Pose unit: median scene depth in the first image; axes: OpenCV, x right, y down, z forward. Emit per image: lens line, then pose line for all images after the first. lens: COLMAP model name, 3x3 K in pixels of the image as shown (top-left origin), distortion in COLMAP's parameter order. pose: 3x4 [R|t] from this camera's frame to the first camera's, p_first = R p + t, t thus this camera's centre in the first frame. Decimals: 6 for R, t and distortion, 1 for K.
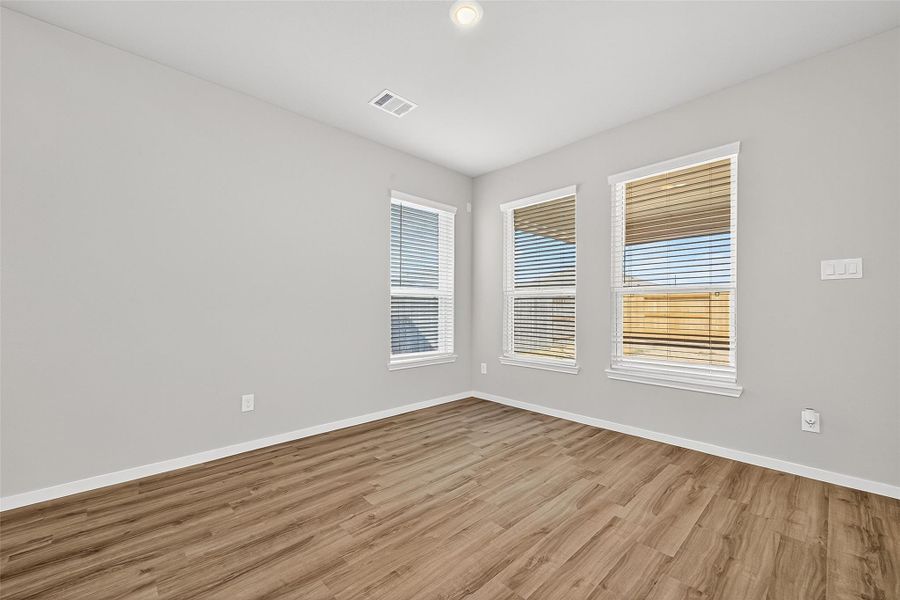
lens RADIAL K [[354.6, 0, 455.7], [0, 354.6, 308.7], [0, 0, 1]] dist [0.001568, 0.000029]
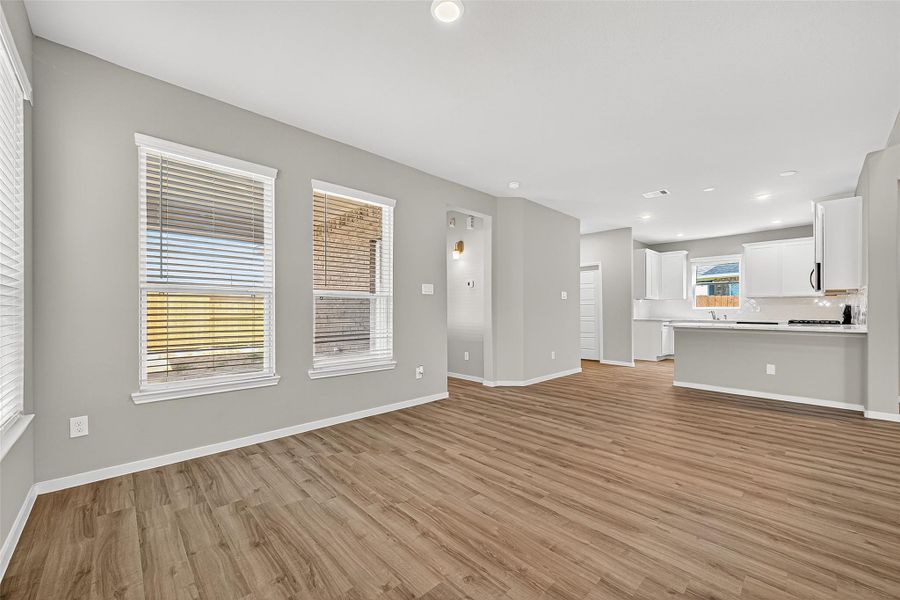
lens RADIAL K [[354.6, 0, 455.7], [0, 354.6, 308.7], [0, 0, 1]] dist [0.001568, 0.000029]
pose [[0.012684, 0.000095, 0.999920, -0.752447], [0.004067, 0.999992, -0.000147, -0.005722], [-0.999911, 0.004069, 0.012684, 0.750532]]
